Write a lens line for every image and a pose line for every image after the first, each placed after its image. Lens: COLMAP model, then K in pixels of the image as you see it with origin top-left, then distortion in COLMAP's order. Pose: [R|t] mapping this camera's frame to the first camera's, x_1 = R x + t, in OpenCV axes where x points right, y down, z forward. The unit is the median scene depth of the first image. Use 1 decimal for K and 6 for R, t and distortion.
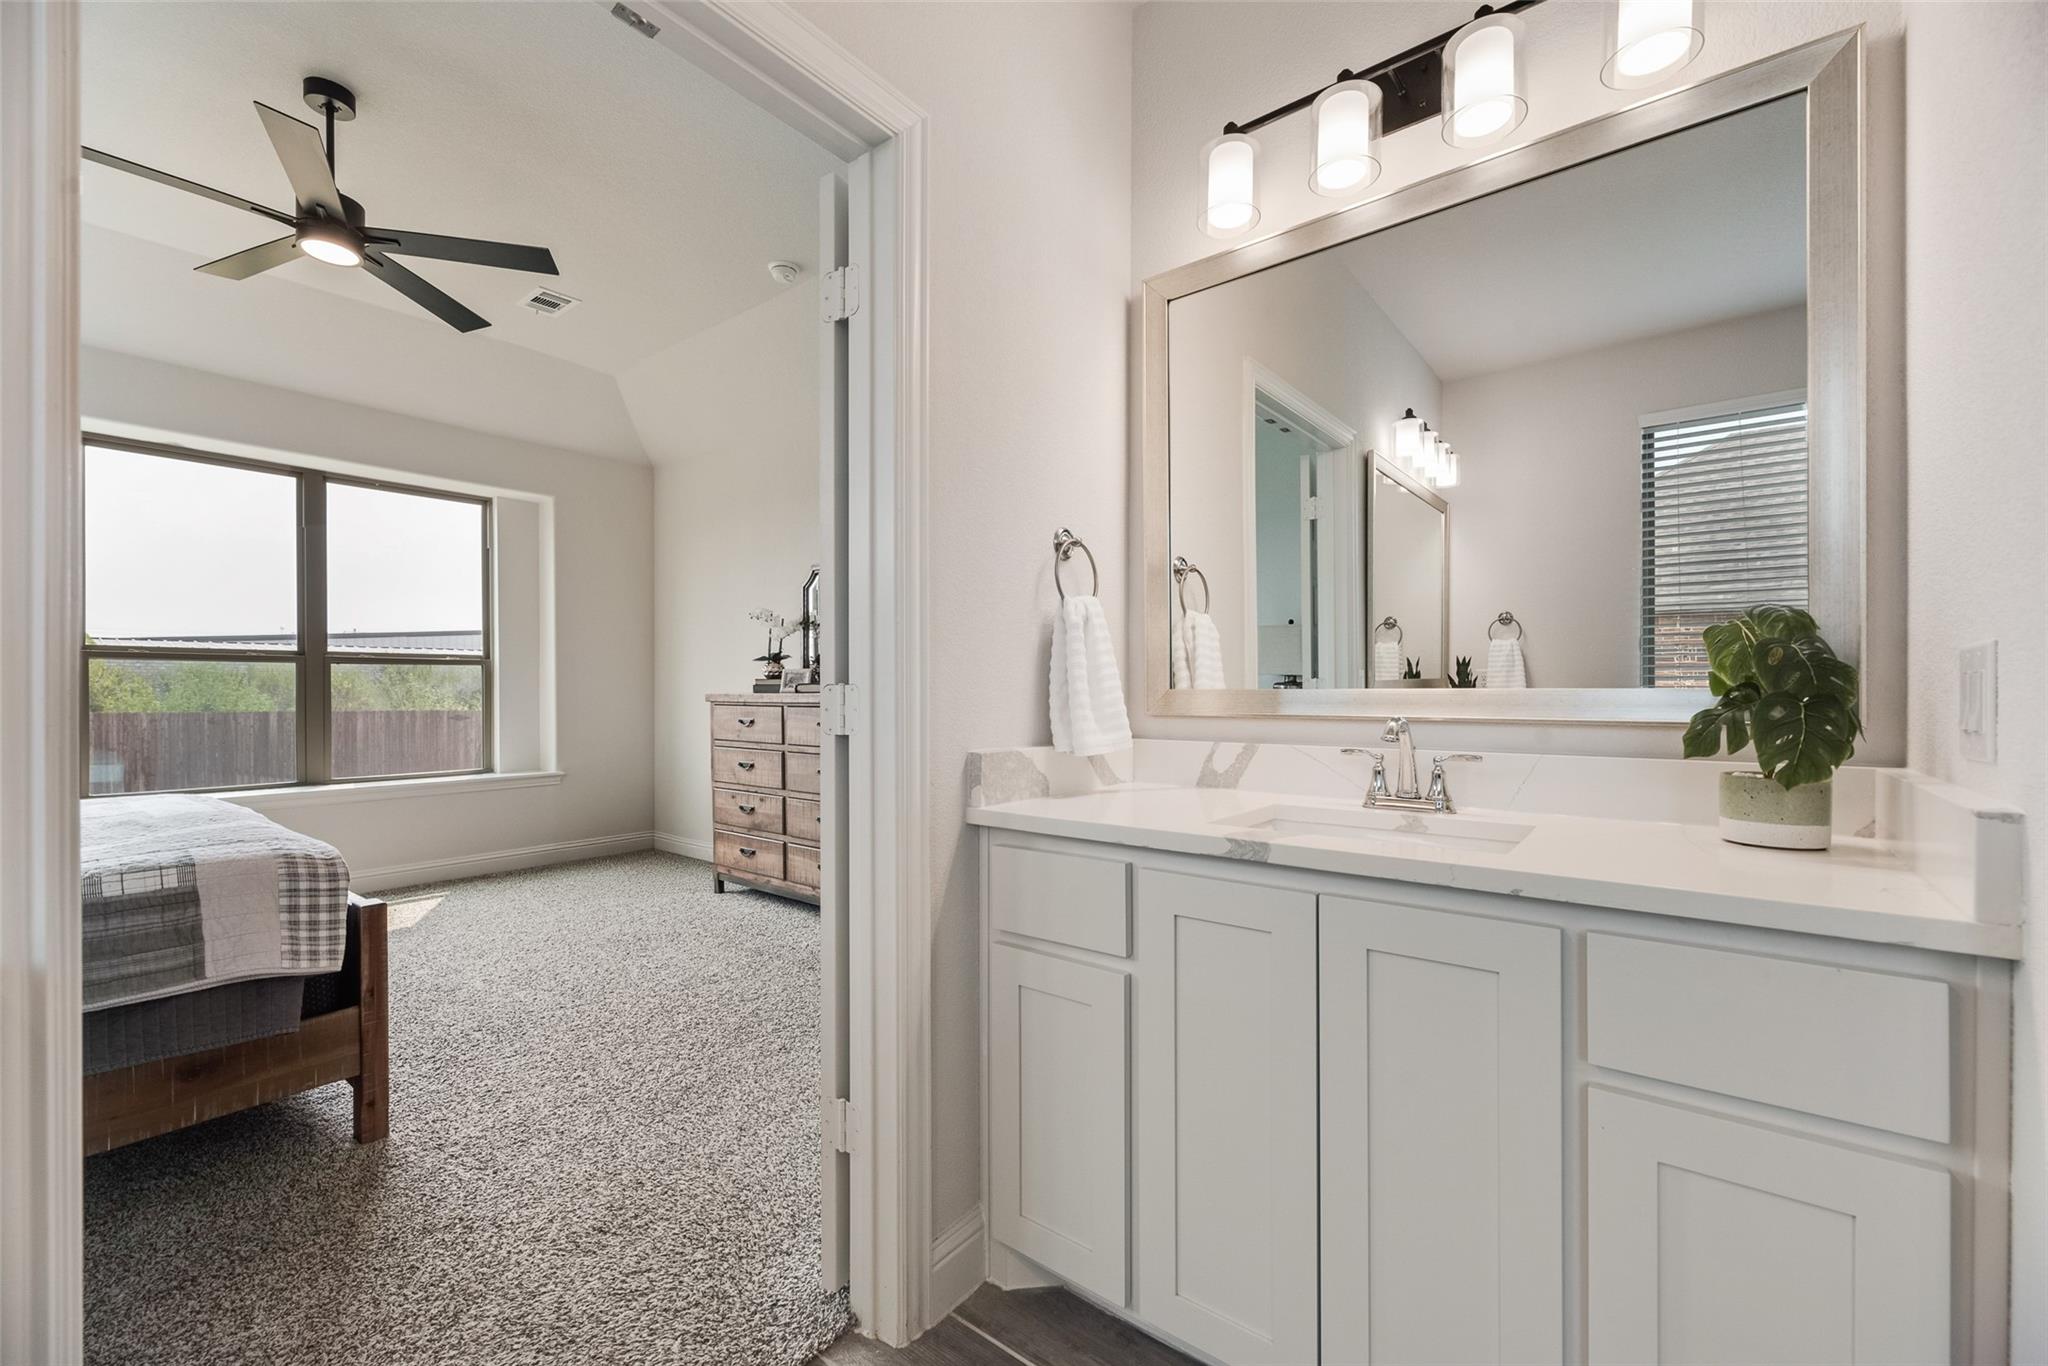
lens RADIAL K [[828.1, 0, 1029.7], [0, 828.1, 682.8], [0, 0, 1]] dist [-0.000097, -0.000299]
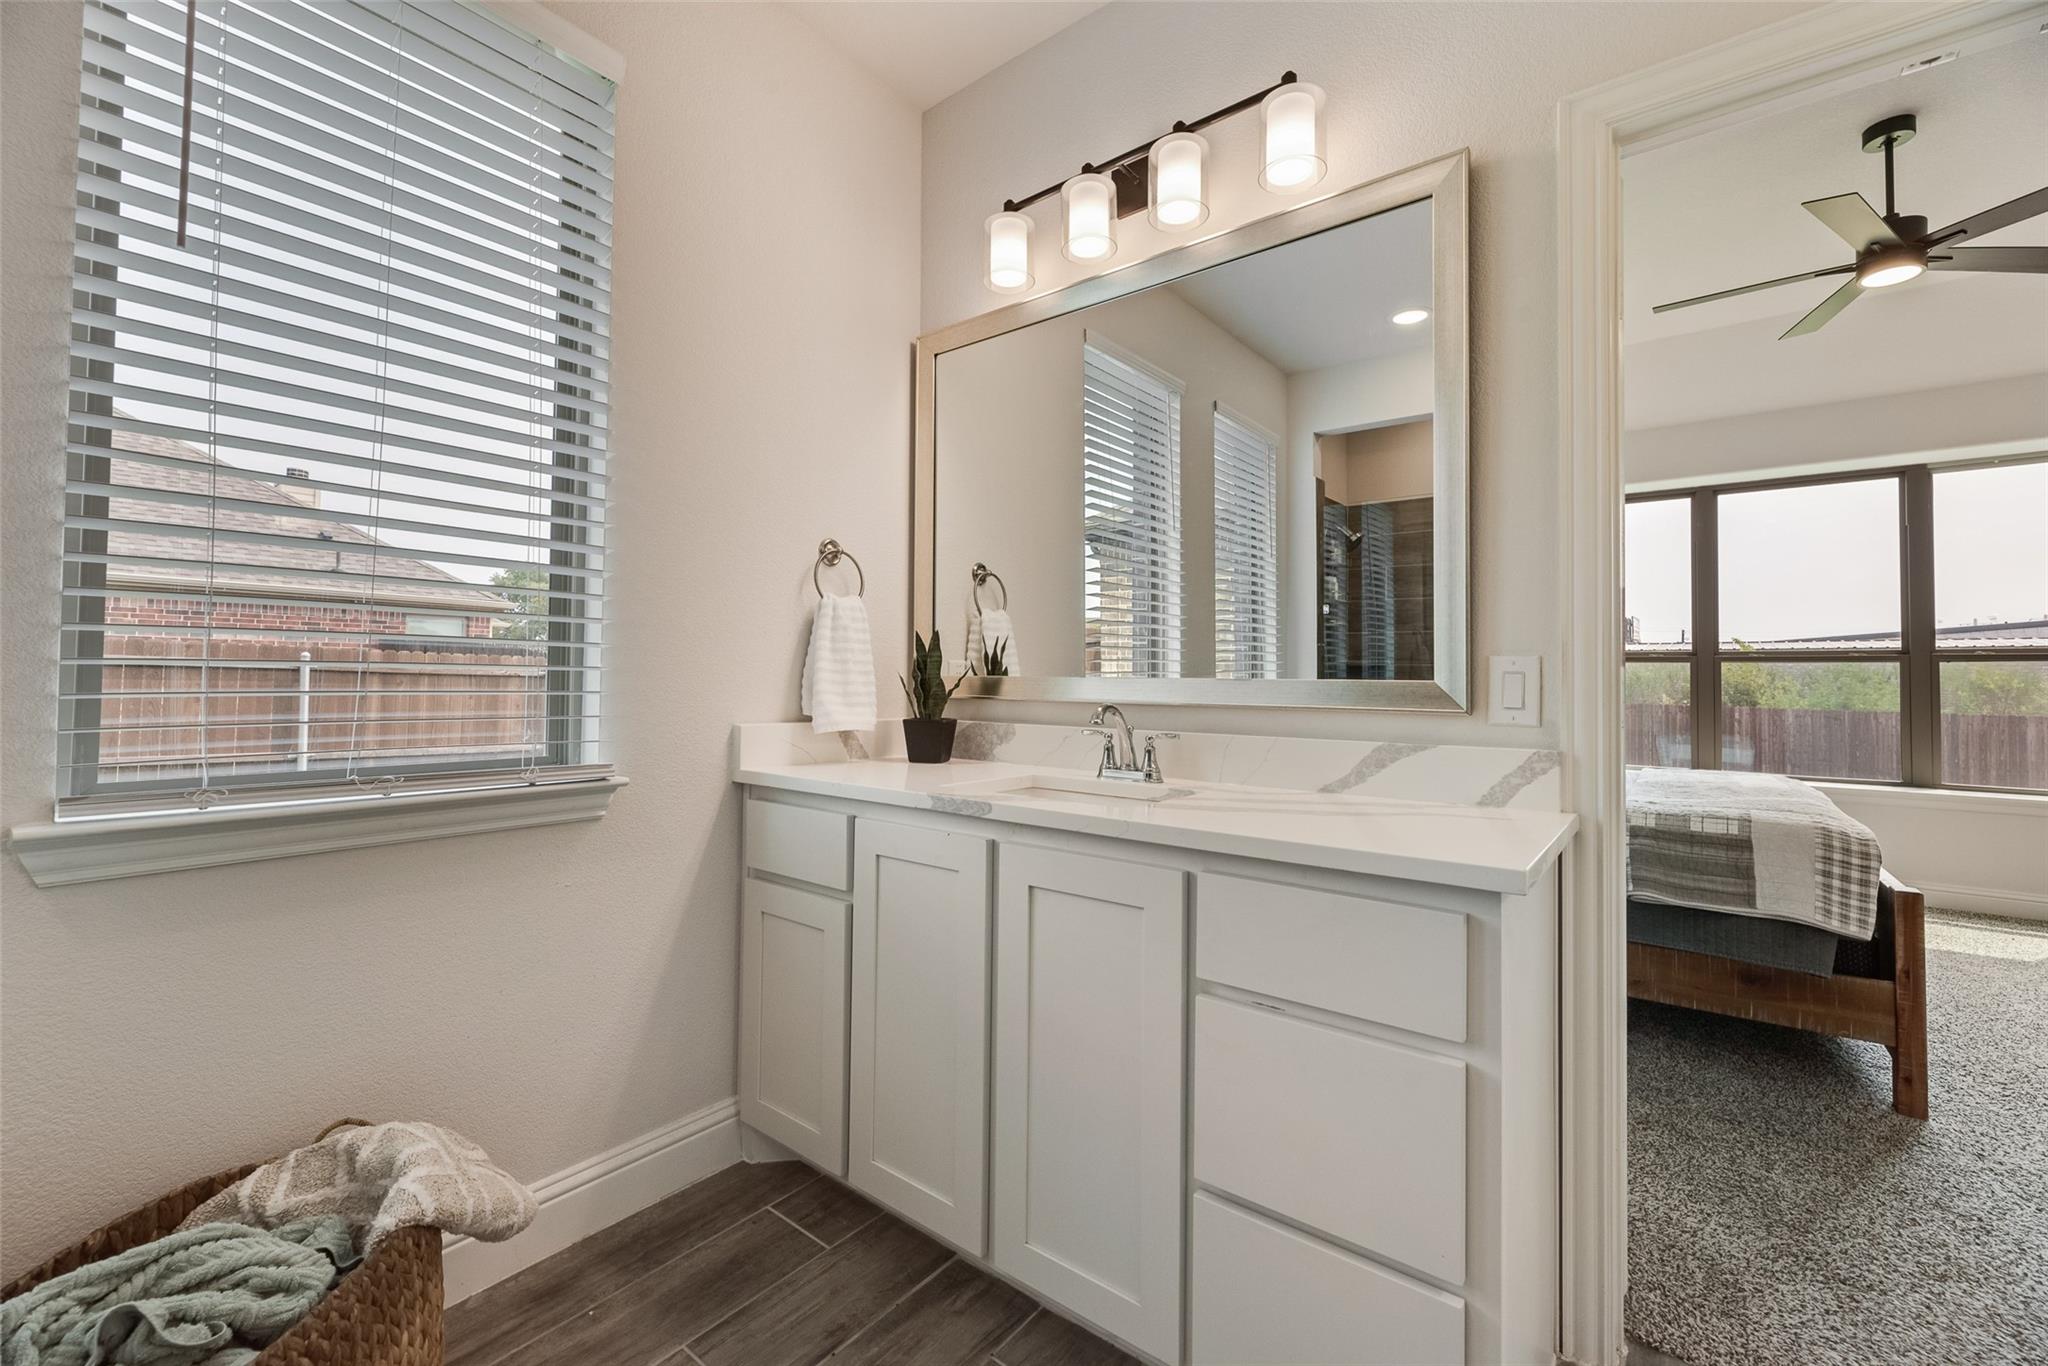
lens RADIAL K [[828.1, 0, 1029.7], [0, 828.1, 682.8], [0, 0, 1]] dist [-0.000097, -0.000299]
pose [[0.006539, 0.005171, -0.999965, 0.268648], [-0.000559, 0.999986, 0.005168, -0.005403], [0.999978, 0.000525, 0.006542, -0.139324]]
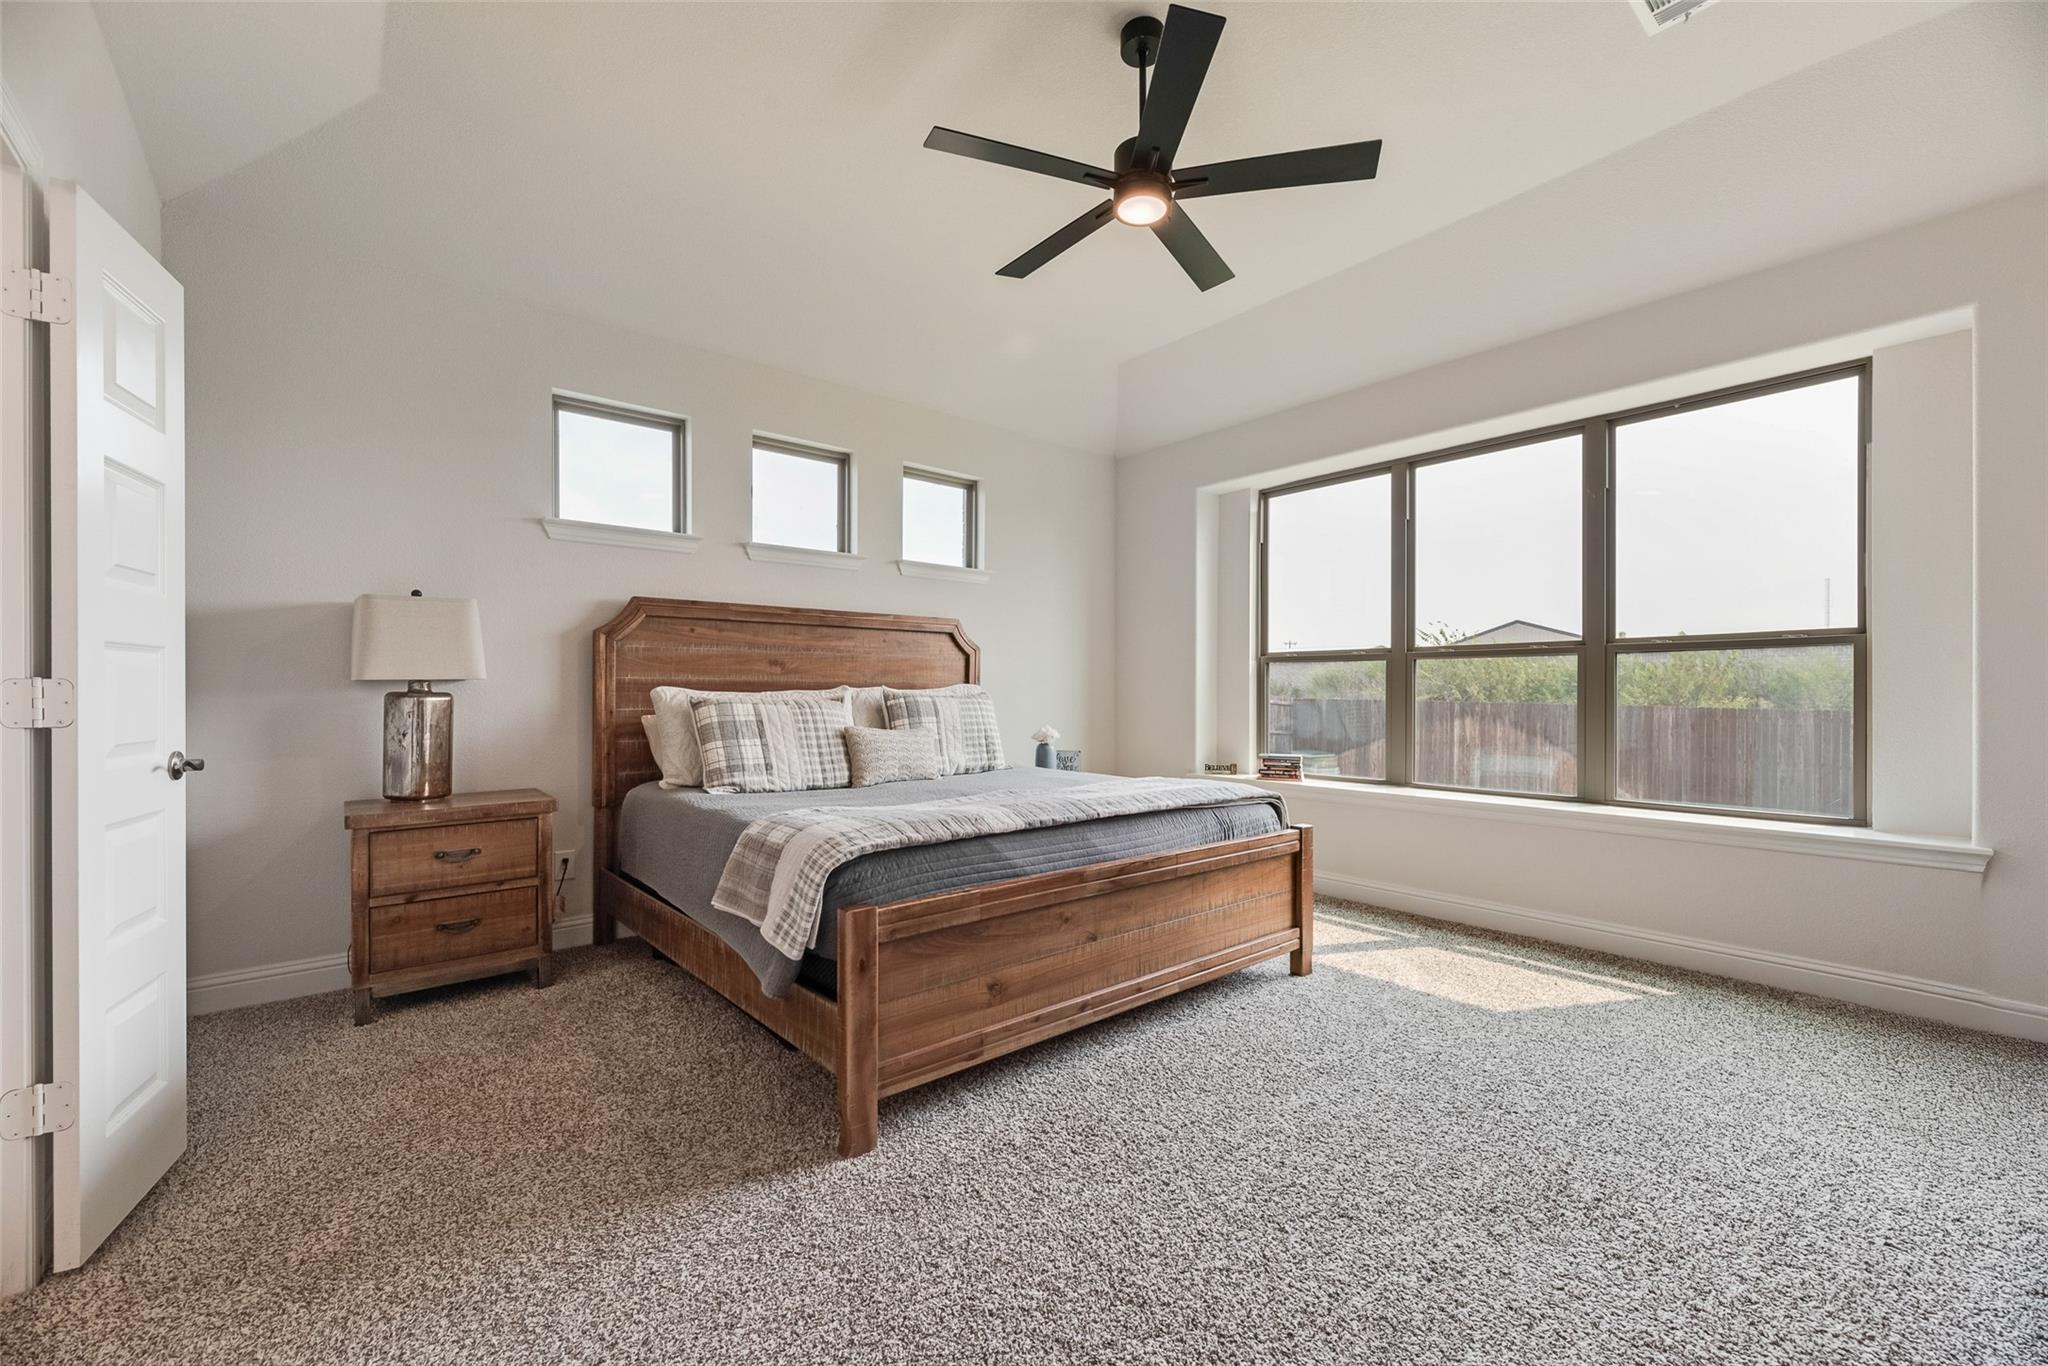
lens RADIAL K [[825.6, 0, 1024.0], [0, 825.6, 697.4], [0, 0, 1]] dist [-0.000460, 0.000026]
pose [[-0.207664, 0.018076, -0.978033, 0.126228], [0.017574, 0.999737, 0.014746, -0.005067], [0.978042, -0.014126, -0.207927, 1.506674]]
